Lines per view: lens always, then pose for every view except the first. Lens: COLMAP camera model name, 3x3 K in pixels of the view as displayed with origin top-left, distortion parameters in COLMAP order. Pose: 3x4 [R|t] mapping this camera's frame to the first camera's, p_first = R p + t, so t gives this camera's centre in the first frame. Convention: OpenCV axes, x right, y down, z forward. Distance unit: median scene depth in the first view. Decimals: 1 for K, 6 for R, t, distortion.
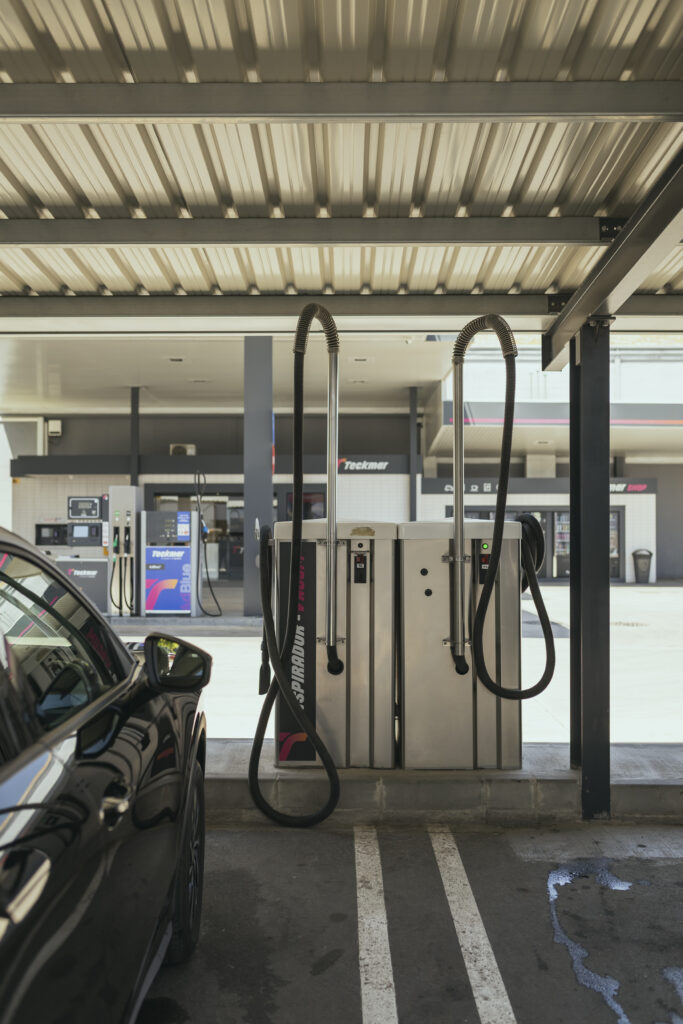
lens RADIAL K [[1262.0, 0, 341.5], [0, 1262.0, 512.0], [0, 0, 1]] dist [-0.005782, -0.010317]
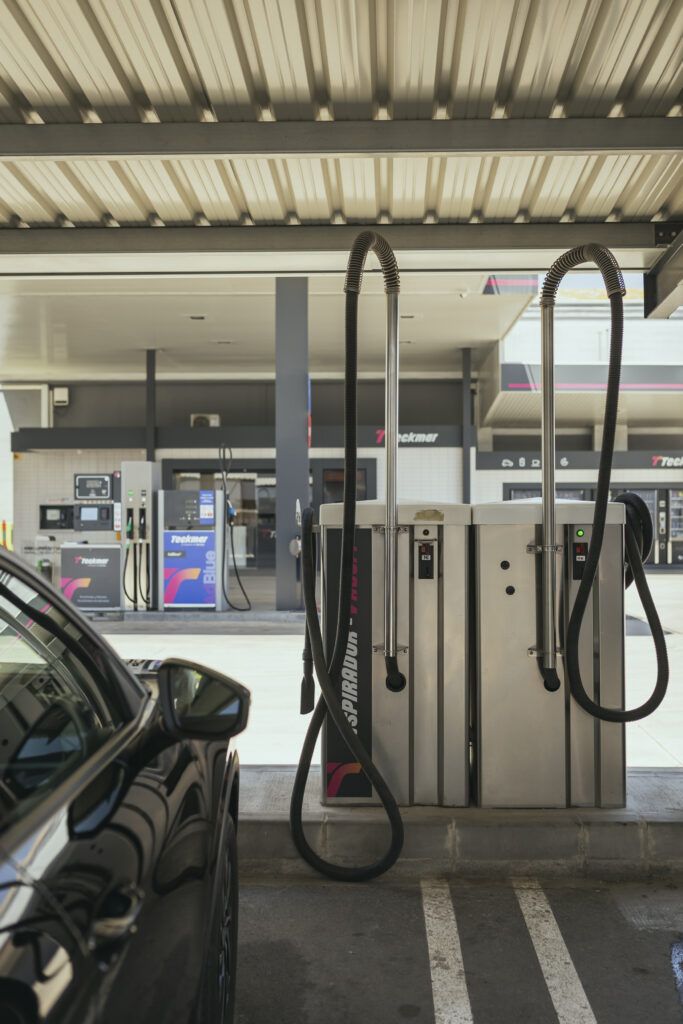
lens RADIAL K [[1262.0, 0, 341.5], [0, 1262.0, 512.0], [0, 0, 1]] dist [-0.005782, -0.010317]
pose [[0.999863, -0.002659, -0.016330, -0.025932], [0.002949, 0.999837, 0.017788, -0.001189], [0.016280, -0.017834, 0.999708, 0.187503]]
